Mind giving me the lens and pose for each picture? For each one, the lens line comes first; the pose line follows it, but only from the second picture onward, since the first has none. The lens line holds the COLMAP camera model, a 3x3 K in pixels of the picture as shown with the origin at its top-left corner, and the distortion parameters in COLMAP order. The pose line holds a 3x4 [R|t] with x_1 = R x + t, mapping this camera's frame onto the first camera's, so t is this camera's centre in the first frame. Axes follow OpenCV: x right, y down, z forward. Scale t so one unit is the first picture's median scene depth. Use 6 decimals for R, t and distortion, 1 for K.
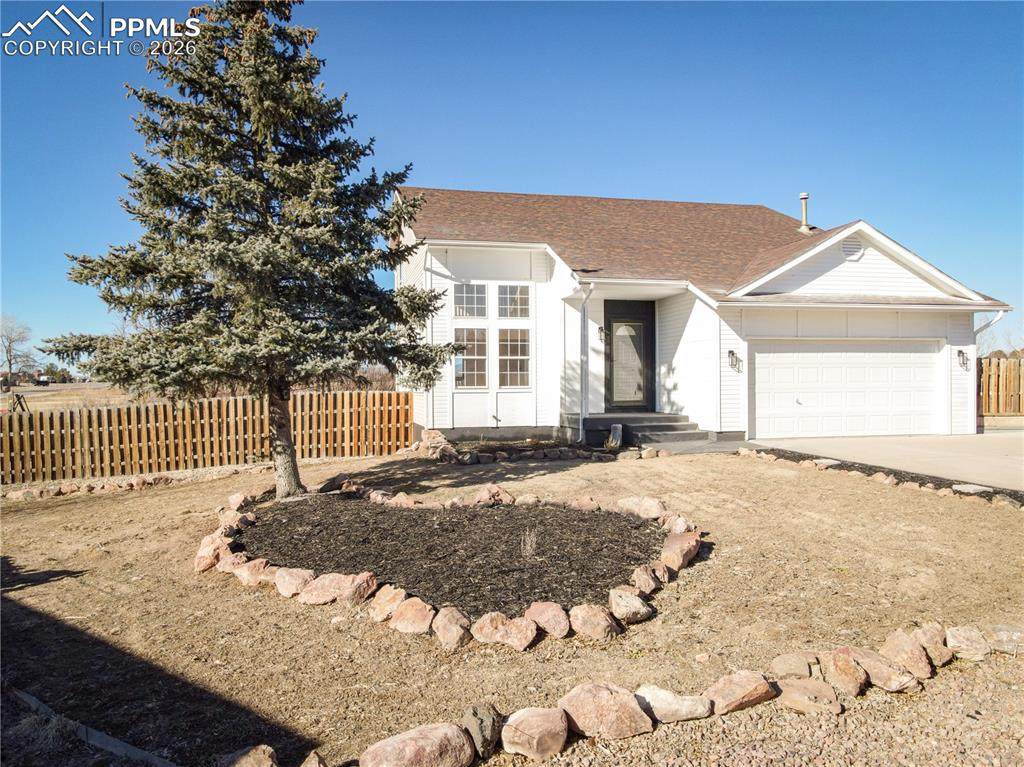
lens RADIAL K [[747.9, 0, 512.0], [0, 747.9, 383.5], [0, 0, 1]] dist [0.004969, 0.024303]
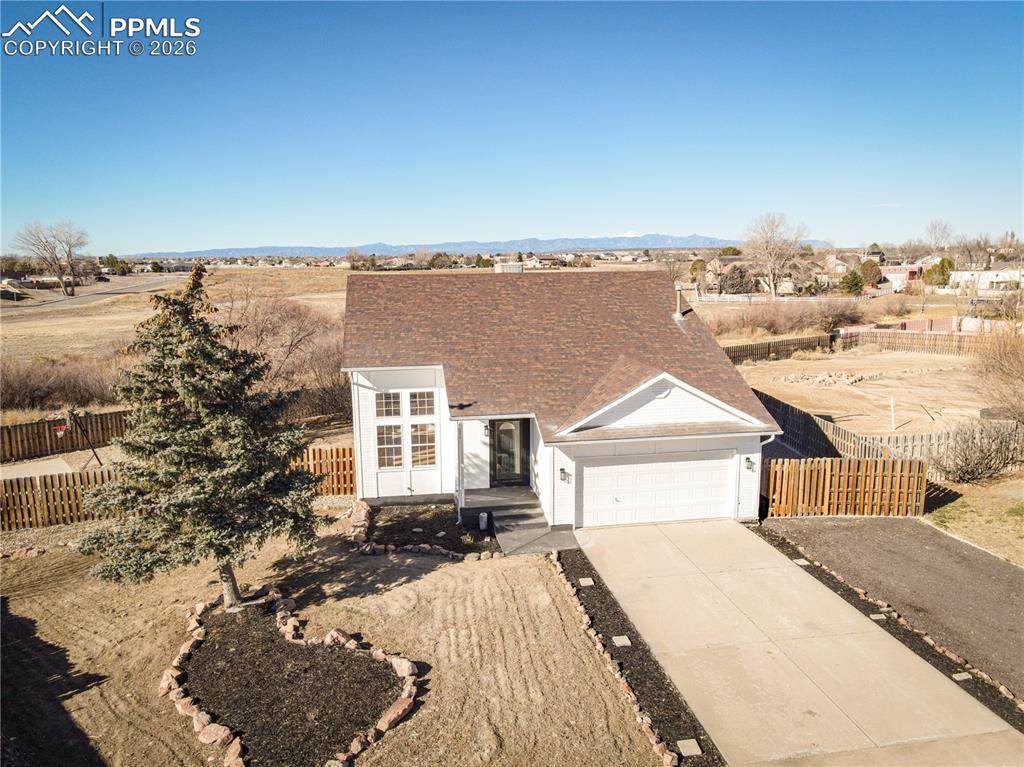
lens RADIAL K [[747.9, 0, 512.0], [0, 747.9, 383.5], [0, 0, 1]] dist [0.004969, 0.024303]
pose [[0.997734, 0.010049, -0.066521, 0.248889], [0.000761, 0.987034, 0.160510, -0.357296], [0.067272, -0.160196, 0.984790, -0.284878]]
